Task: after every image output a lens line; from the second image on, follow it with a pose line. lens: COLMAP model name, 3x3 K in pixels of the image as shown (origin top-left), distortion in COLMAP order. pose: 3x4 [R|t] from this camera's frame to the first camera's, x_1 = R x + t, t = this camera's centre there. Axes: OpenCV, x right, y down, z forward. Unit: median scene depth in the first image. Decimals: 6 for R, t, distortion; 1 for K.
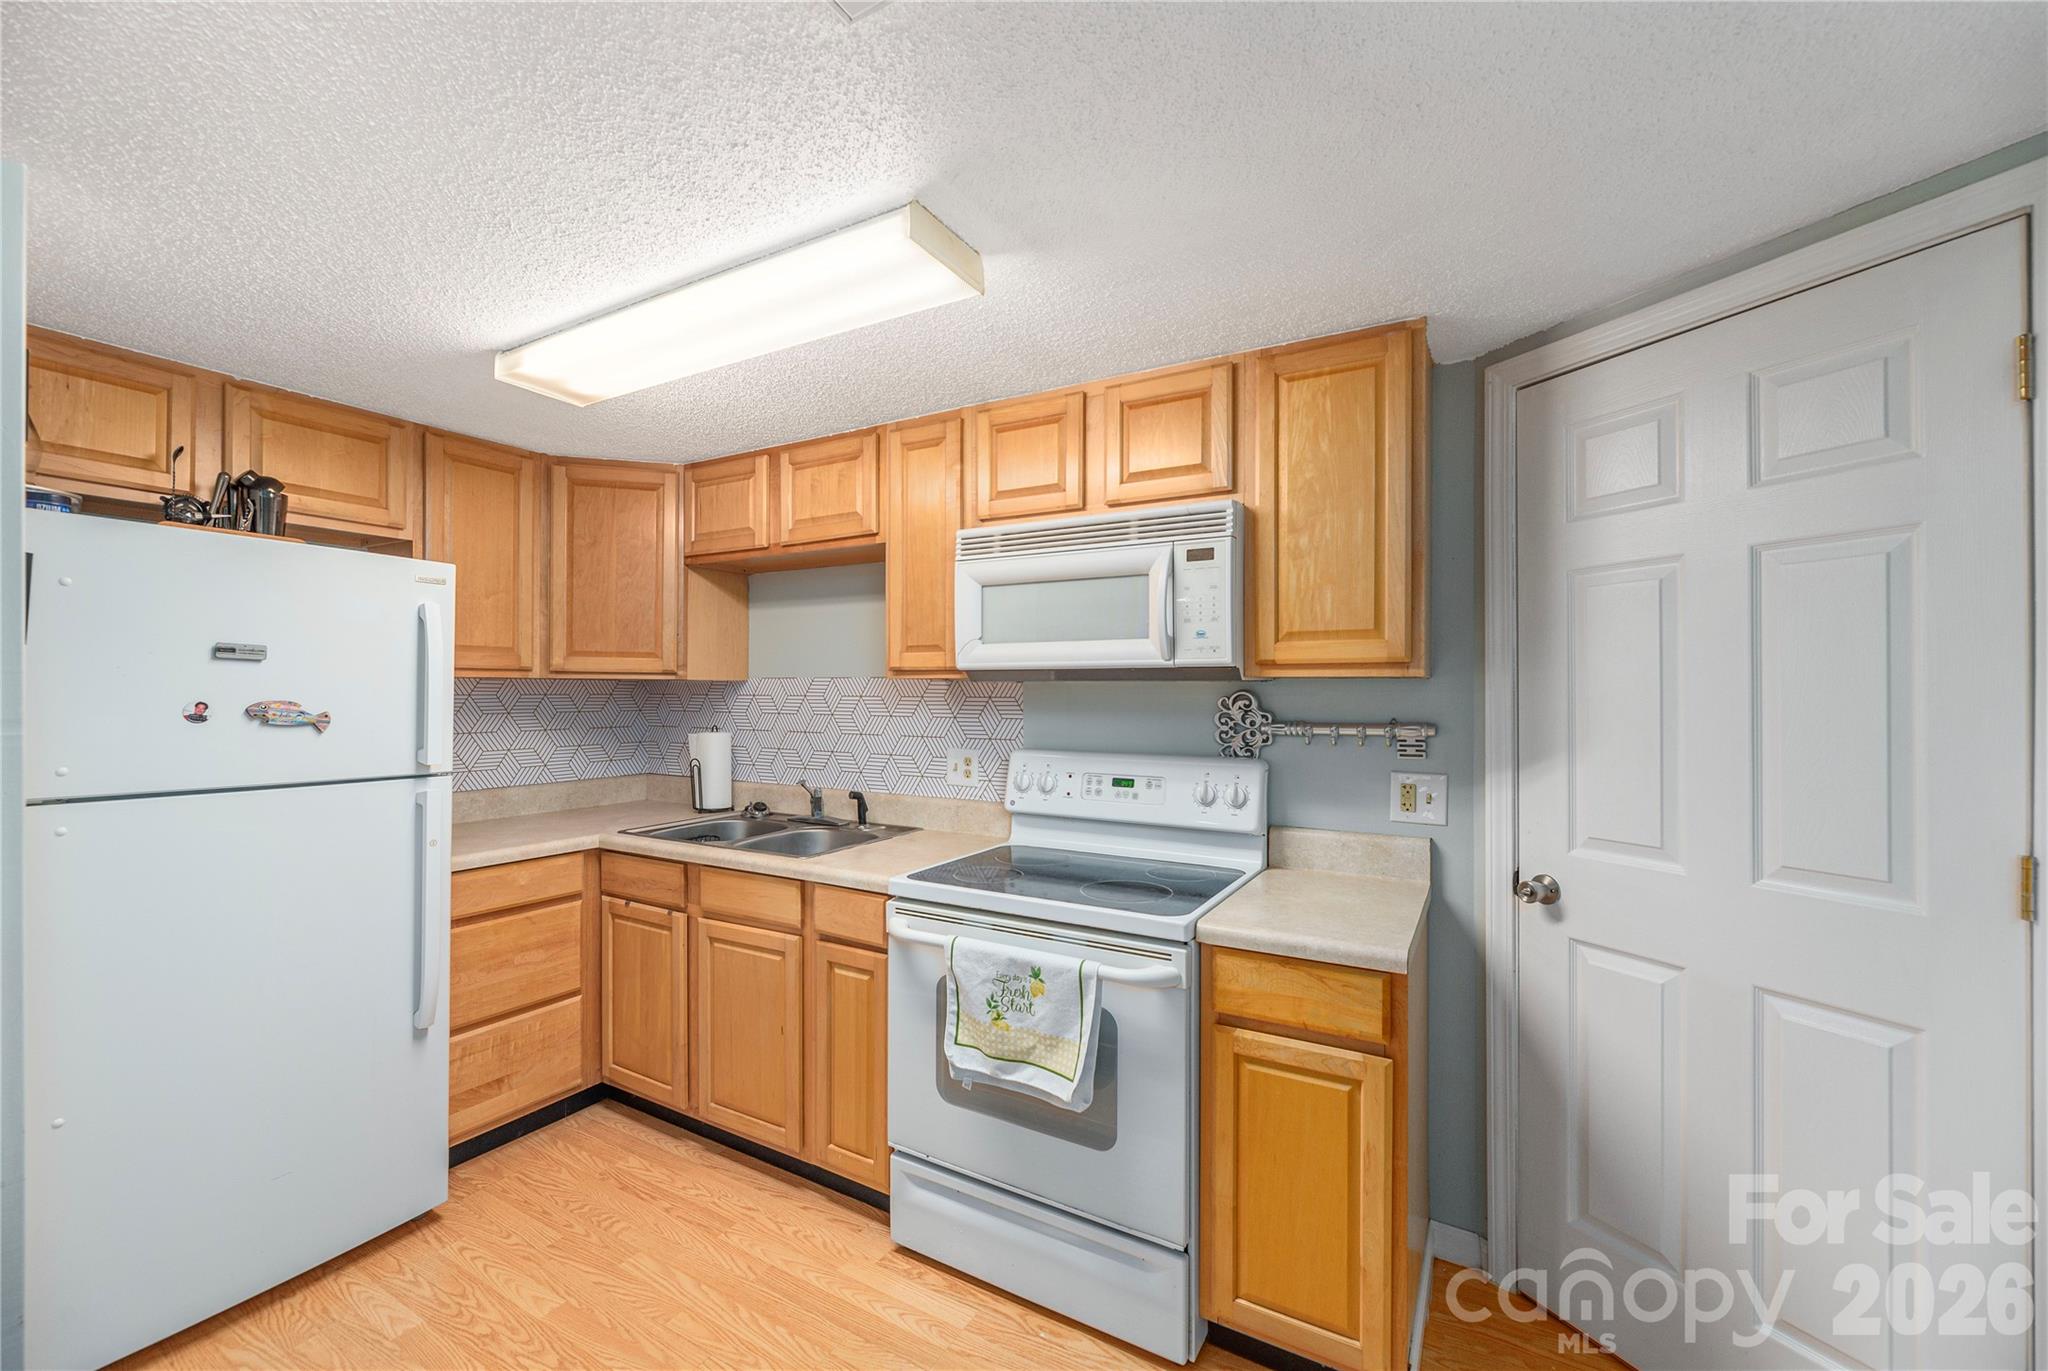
lens RADIAL K [[829.7, 0, 1017.4], [0, 829.7, 686.6], [0, 0, 1]] dist [-0.000526, -0.000365]
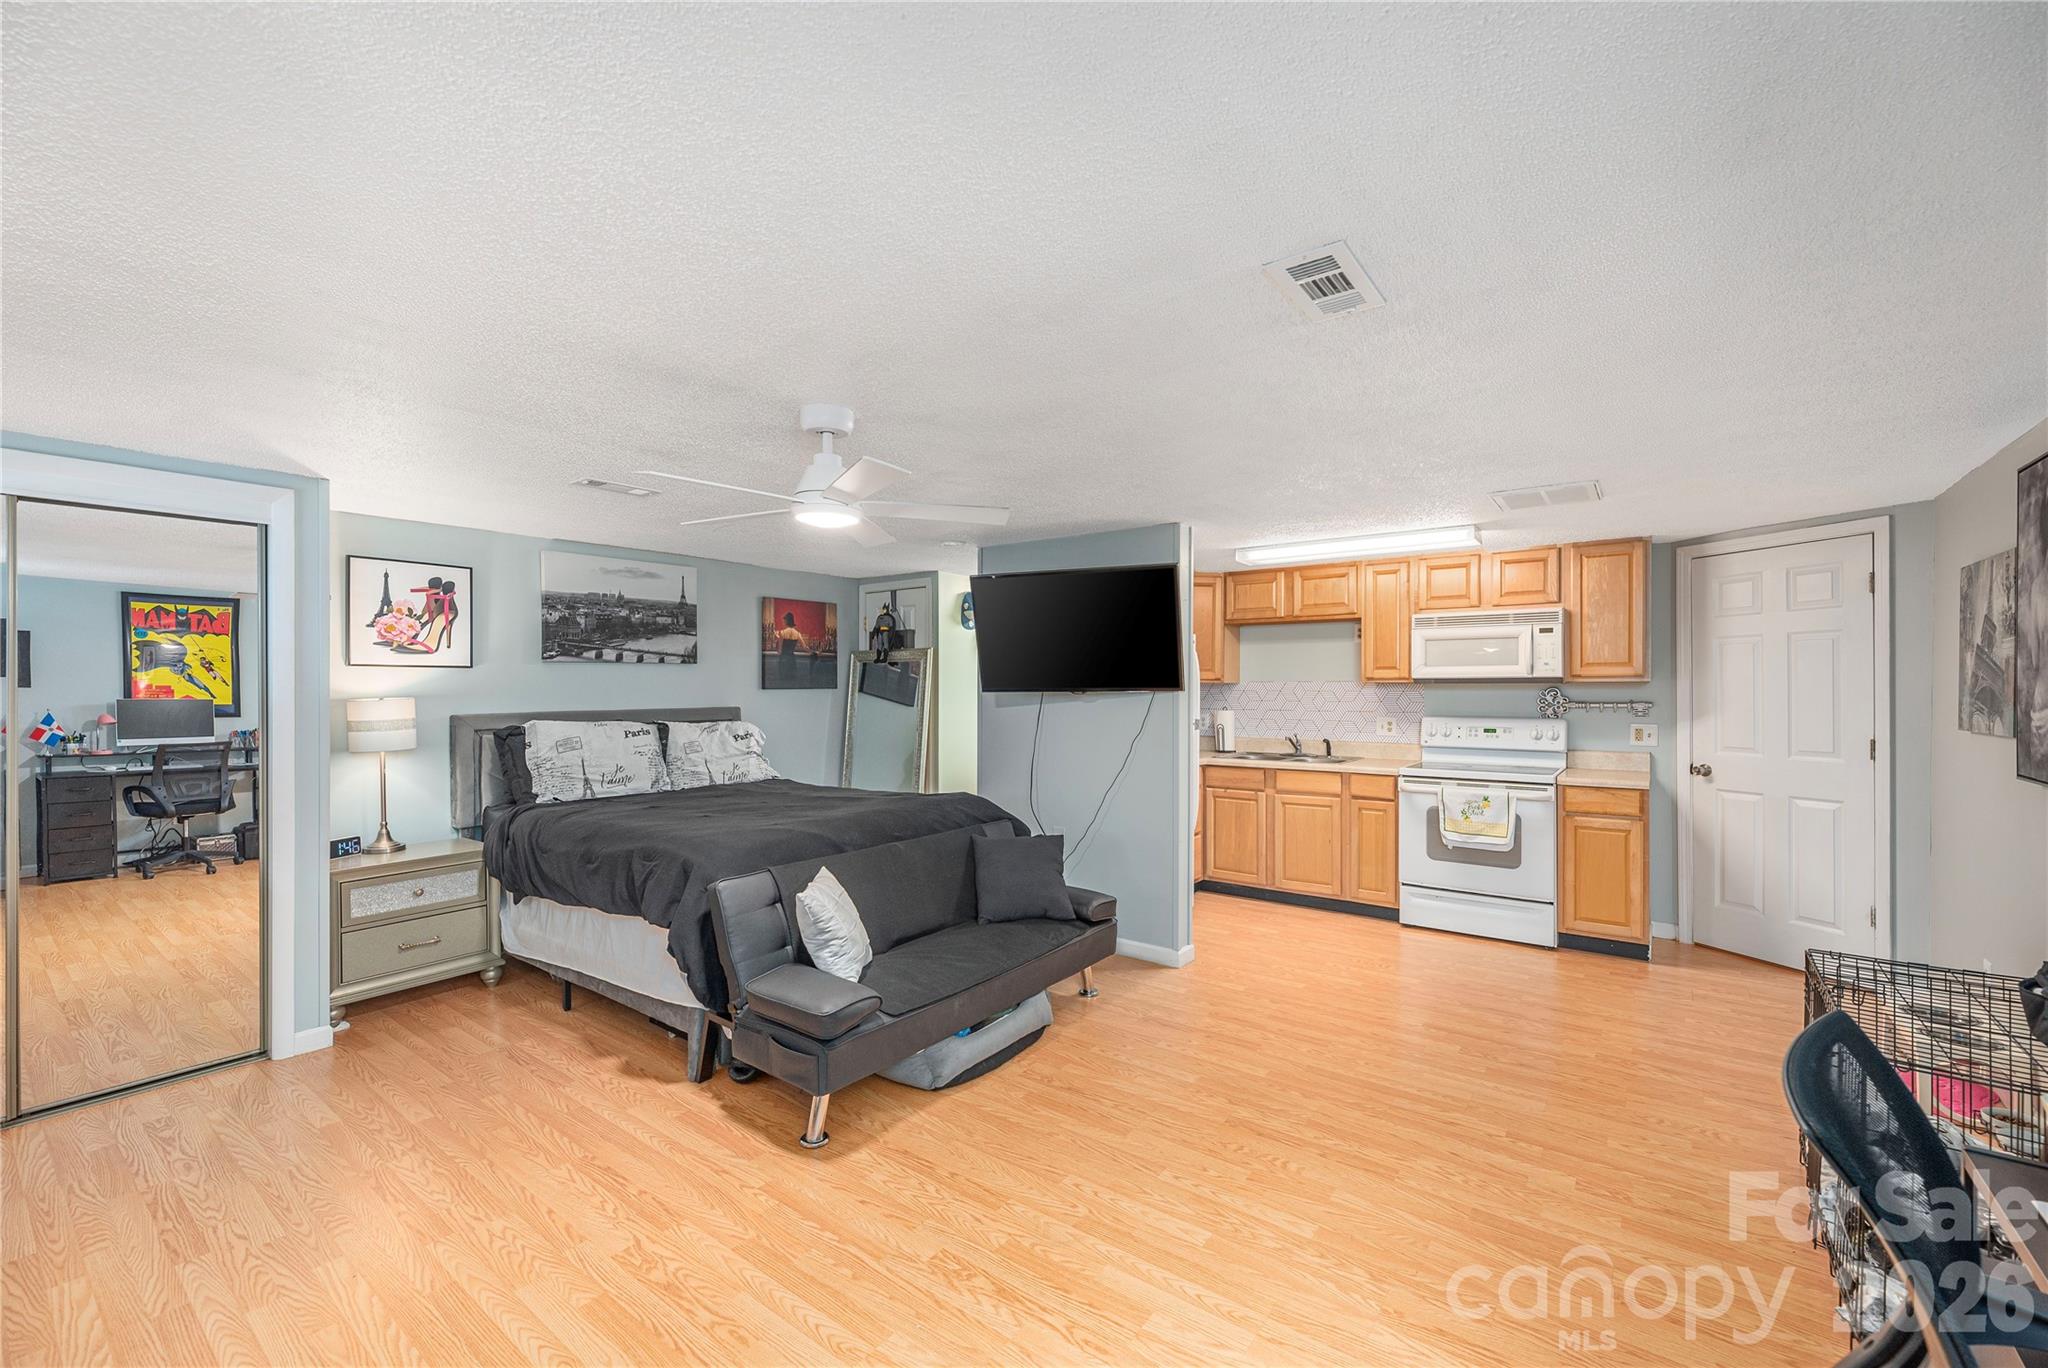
lens RADIAL K [[829.7, 0, 1029.1], [0, 829.7, 686.5], [0, 0, 1]] dist [-0.000526, -0.000365]
pose [[0.992121, -0.003993, -0.125216, -0.926121], [0.004363, 0.999987, 0.002678, -0.010547], [0.125204, -0.003203, 0.992126, -1.500695]]
